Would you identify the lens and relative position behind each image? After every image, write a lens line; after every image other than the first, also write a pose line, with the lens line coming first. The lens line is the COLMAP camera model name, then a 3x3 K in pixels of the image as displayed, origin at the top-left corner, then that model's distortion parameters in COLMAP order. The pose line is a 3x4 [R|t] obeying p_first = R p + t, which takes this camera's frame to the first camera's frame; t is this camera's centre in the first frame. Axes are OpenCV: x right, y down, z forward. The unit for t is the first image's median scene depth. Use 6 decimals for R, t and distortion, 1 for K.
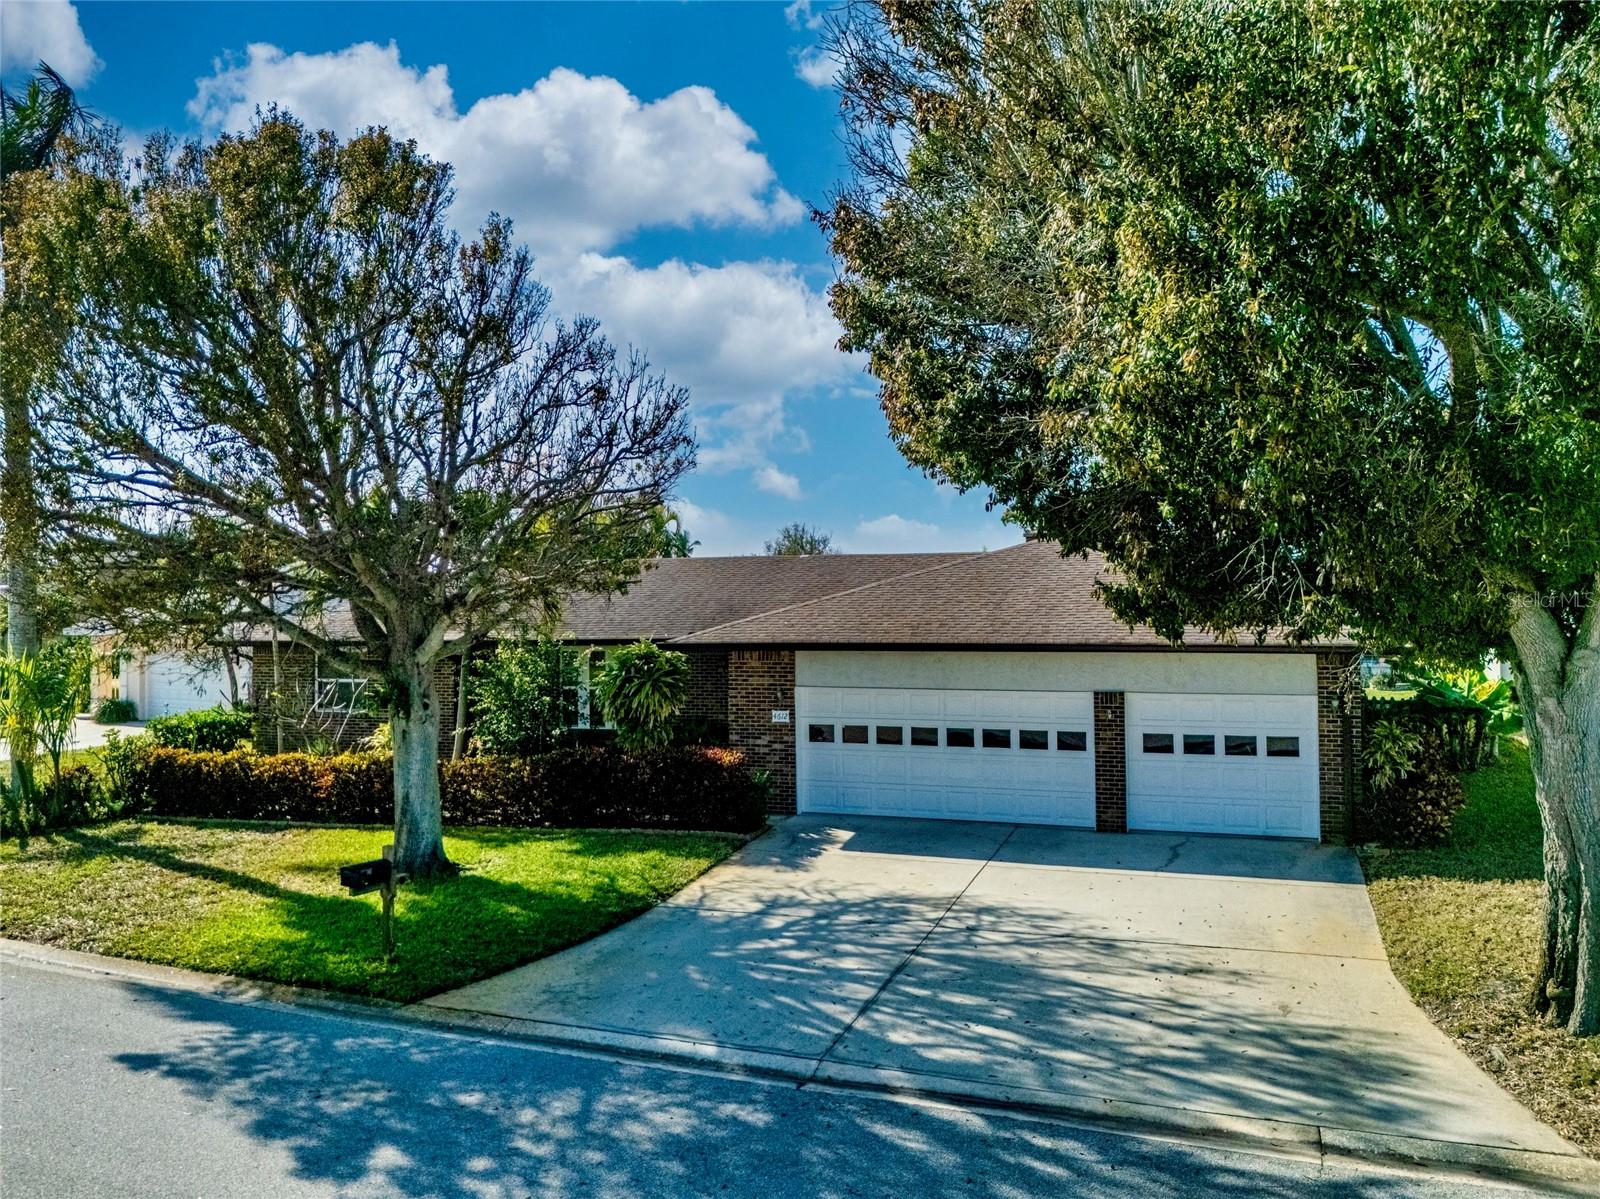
lens RADIAL K [[1296.0, 0, 777.5], [0, 1296.0, 596.8], [0, 0, 1]] dist [0.059805, -0.008717]
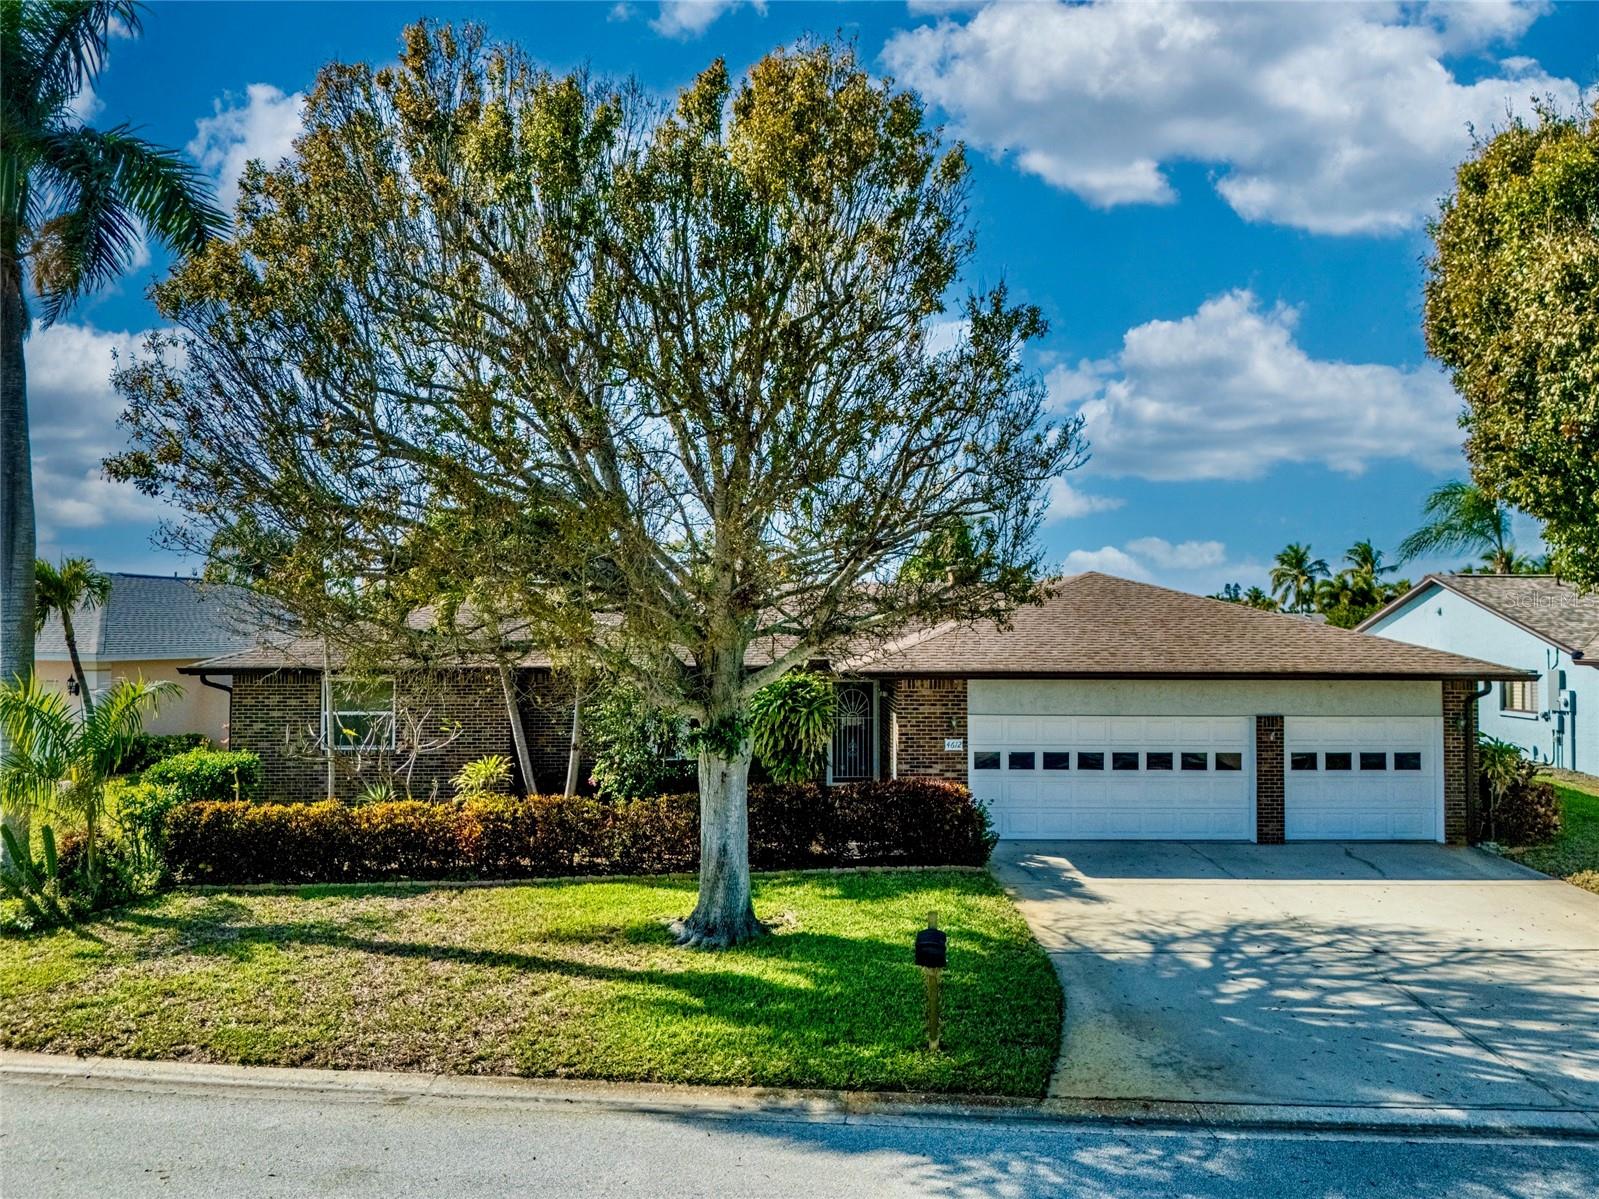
lens RADIAL K [[1156.0, 0, 808.7], [0, 1156.0, 609.4], [0, 0, 1]] dist [0.071961, -0.063355]
pose [[0.931699, 0.016560, 0.362852, -0.608974], [-0.012025, 0.999819, -0.014754, 0.002857], [-0.363031, 0.009383, 0.931730, 0.289265]]
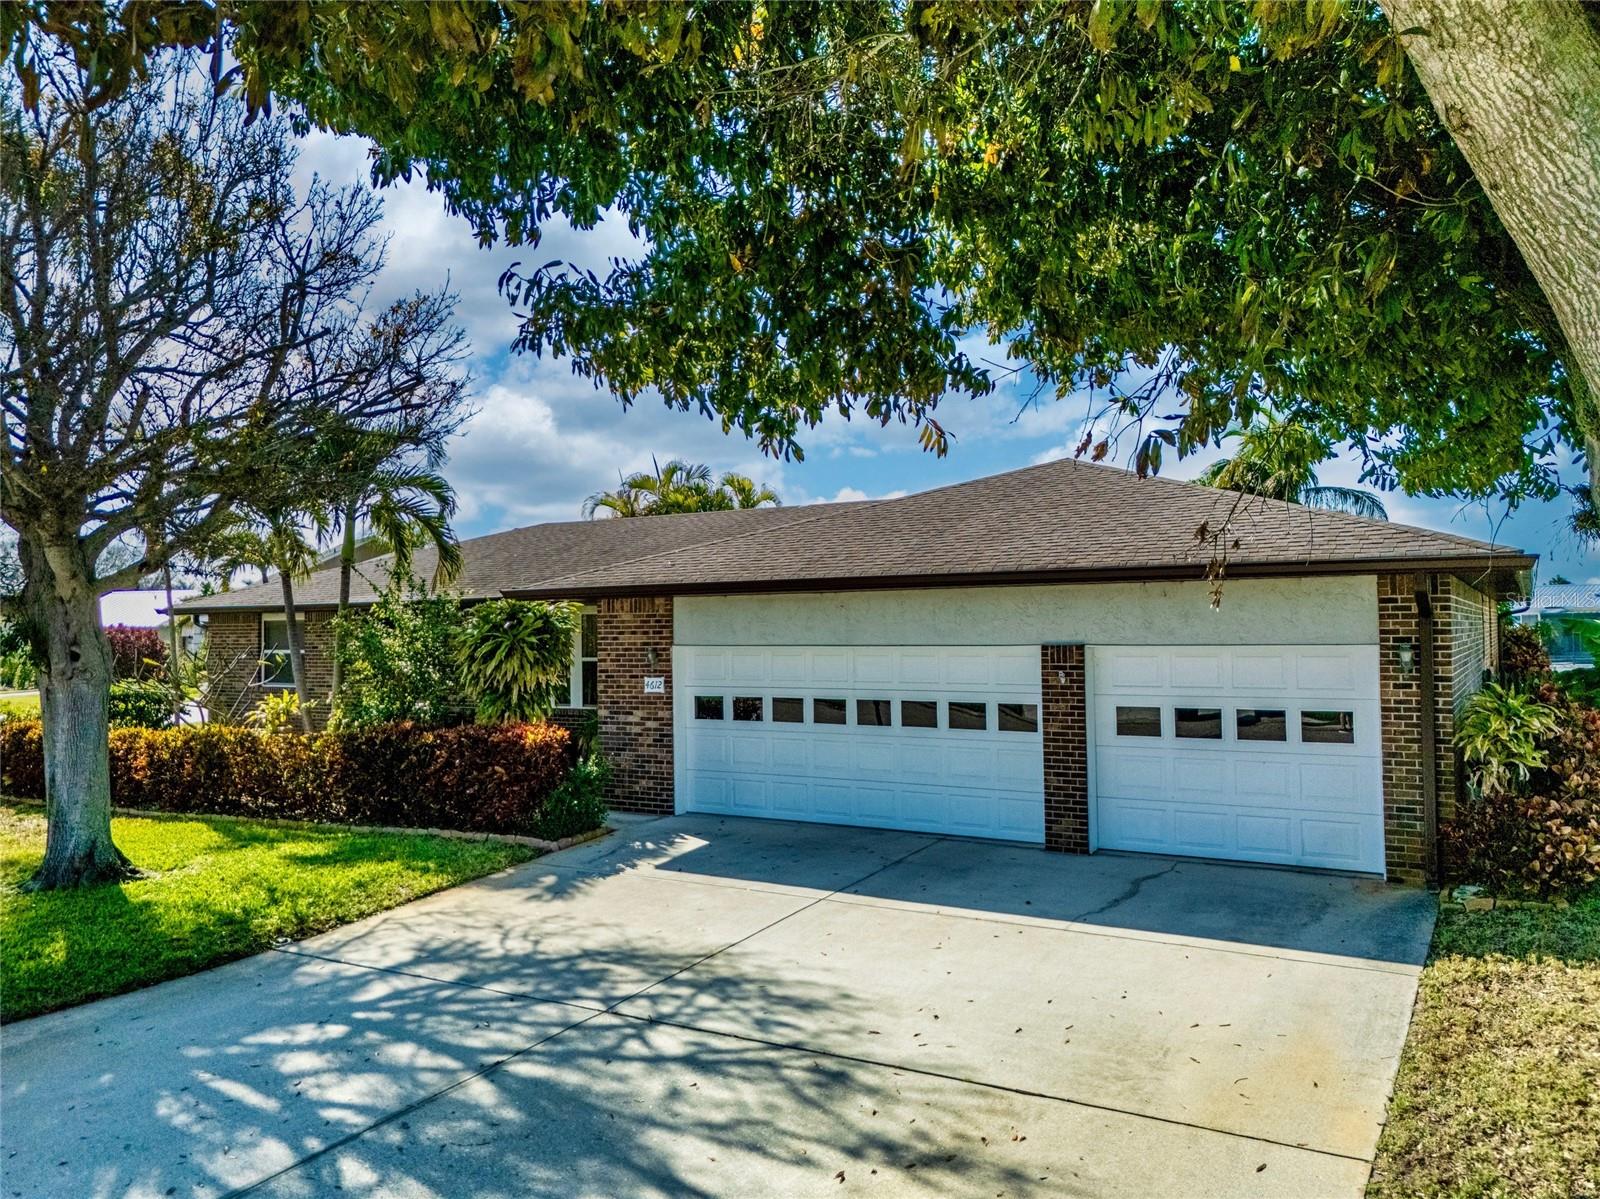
lens RADIAL K [[1156.8, 0, 809.2], [0, 1156.8, 609.4], [0, 0, 1]] dist [0.071961, -0.063355]
pose [[0.981269, -0.008112, -0.192469, 0.315482], [0.007218, 0.999960, -0.005344, 0.074163], [0.192505, 0.003854, 0.981288, 0.498163]]
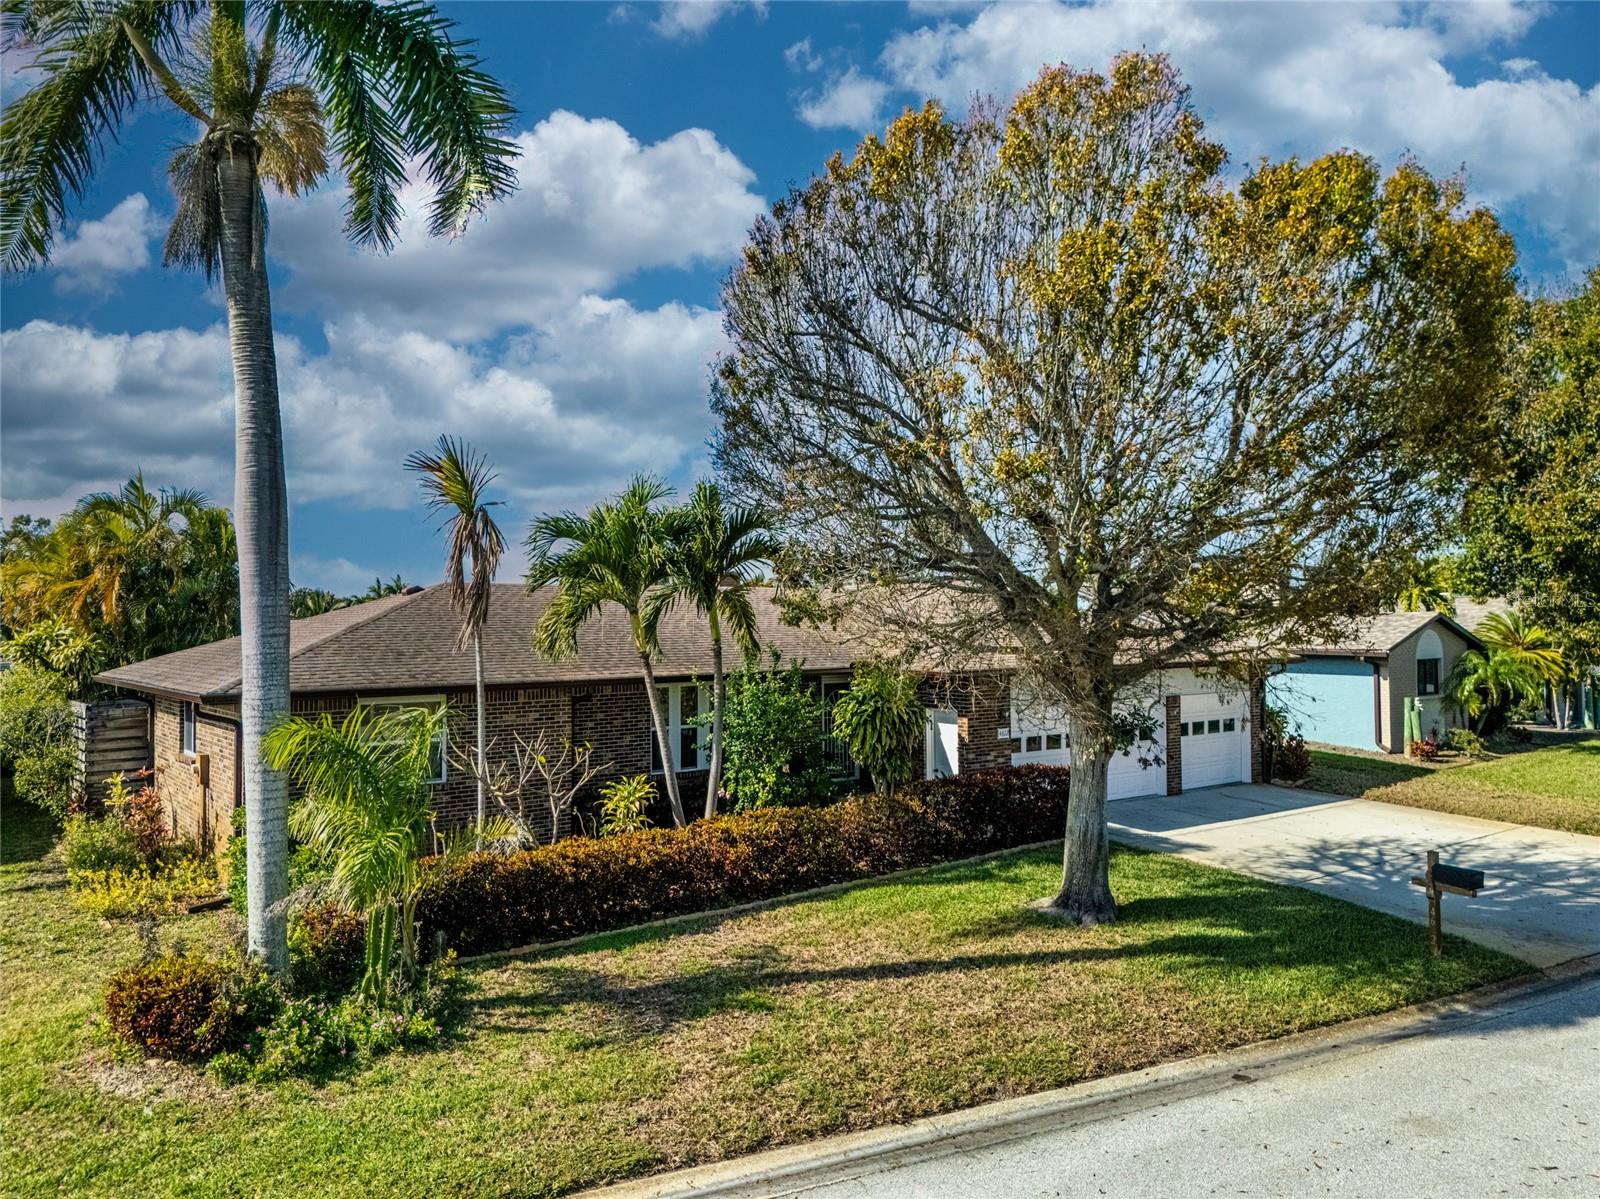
lens RADIAL K [[1156.8, 0, 809.2], [0, 1156.8, 609.4], [0, 0, 1]] dist [0.071961, -0.063355]
pose [[0.545796, 0.017917, 0.837727, -1.333049], [-0.000014, 0.999772, -0.021374, 0.008322], [-0.837918, 0.011654, 0.545671, 0.834379]]
